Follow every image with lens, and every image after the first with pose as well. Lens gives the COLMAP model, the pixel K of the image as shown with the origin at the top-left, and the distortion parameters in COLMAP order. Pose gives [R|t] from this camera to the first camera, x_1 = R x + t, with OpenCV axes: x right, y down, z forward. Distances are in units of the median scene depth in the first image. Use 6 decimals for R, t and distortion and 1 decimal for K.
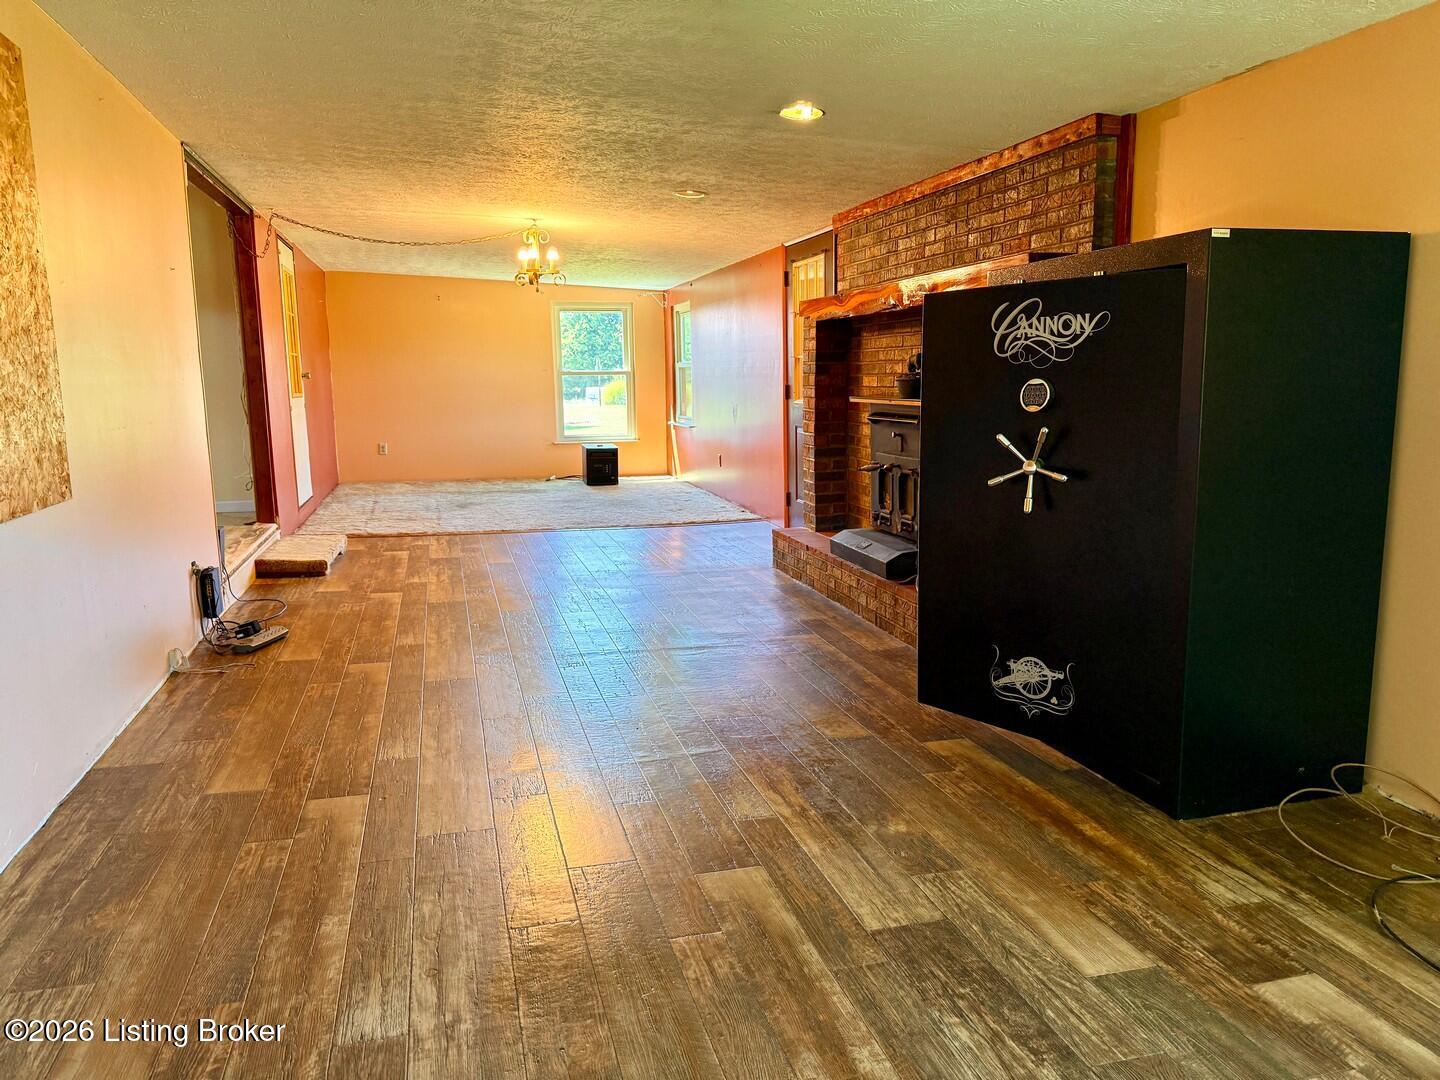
lens RADIAL K [[1017.5, 0, 732.4], [0, 1017.5, 538.9], [0, 0, 1]] dist [0.045338, -0.056530]
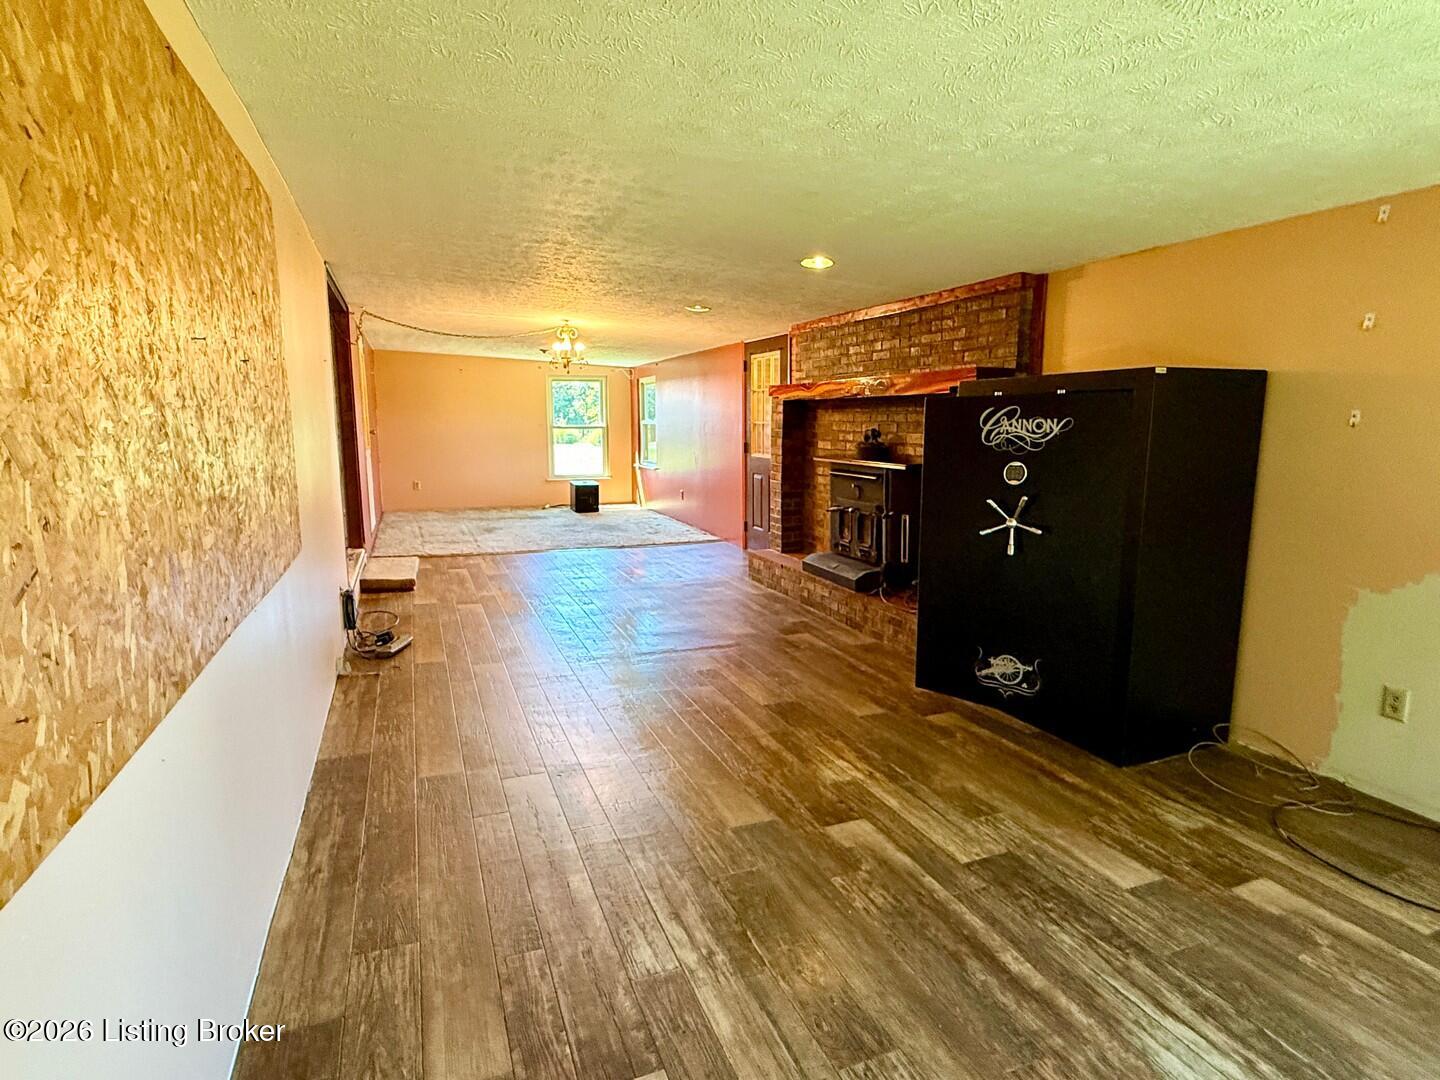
lens RADIAL K [[752.7, 0, 723.9], [0, 752.7, 531.0], [0, 0, 1]] dist [-0.000967, 0.001235]
pose [[0.992973, -0.004495, 0.118256, -0.220542], [0.006181, 0.999884, -0.013900, -0.044709], [-0.118180, 0.014533, 0.992886, 0.001624]]
